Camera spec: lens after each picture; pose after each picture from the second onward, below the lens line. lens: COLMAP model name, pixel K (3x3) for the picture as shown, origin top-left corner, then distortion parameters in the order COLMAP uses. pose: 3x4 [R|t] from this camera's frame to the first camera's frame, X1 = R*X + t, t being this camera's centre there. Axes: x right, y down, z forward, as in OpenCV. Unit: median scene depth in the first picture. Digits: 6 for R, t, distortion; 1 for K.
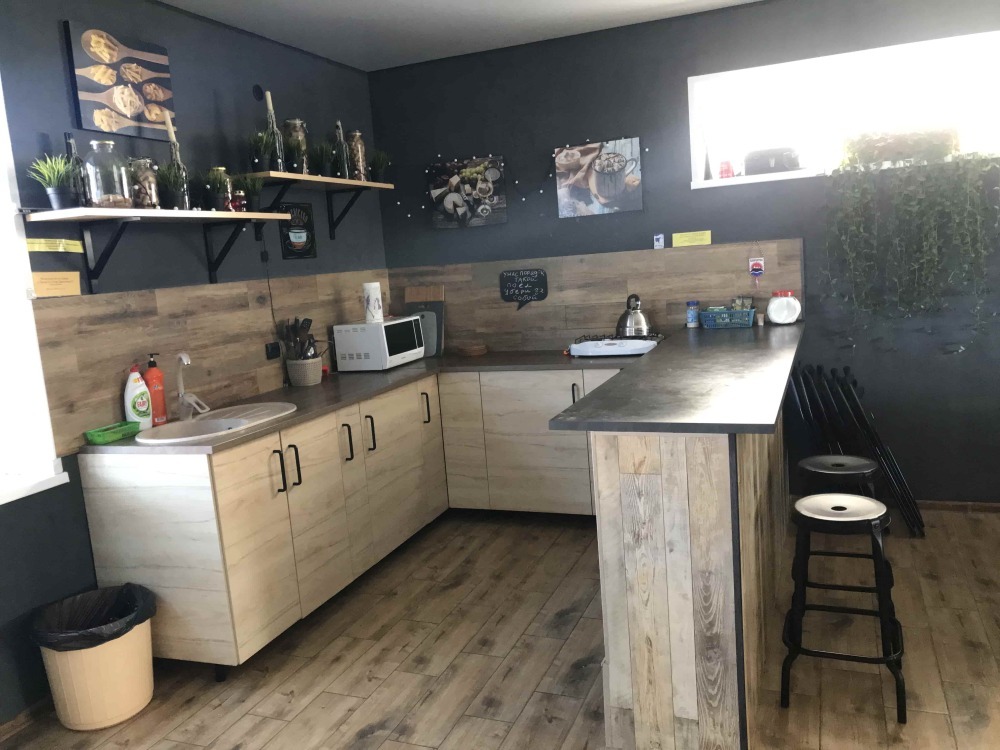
lens RADIAL K [[826.4, 0, 499.5], [0, 826.4, 374.4], [0, 0, 1]] dist [0.035457, -0.014060]
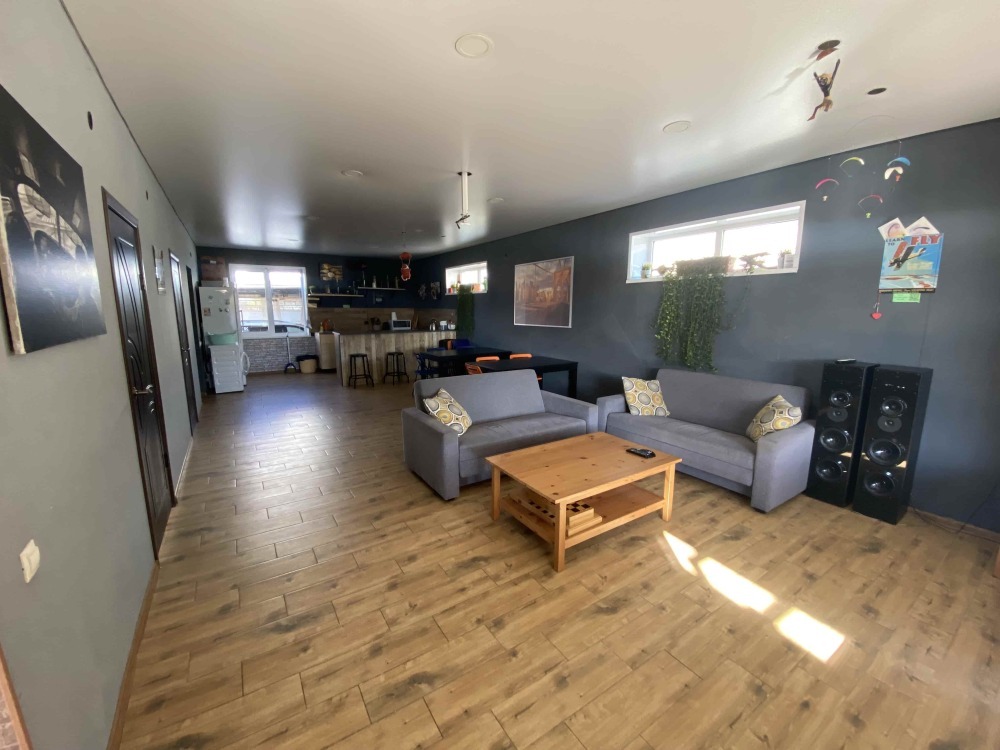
lens RADIAL K [[407.3, 0, 501.2], [0, 407.3, 376.1], [0, 0, 1]] dist [0.000581, 0.000009]
pose [[0.813496, 0.176091, -0.554271, 2.199510], [-0.154363, 0.984252, 0.086138, -0.061510], [0.560711, 0.015486, 0.827867, -0.667077]]
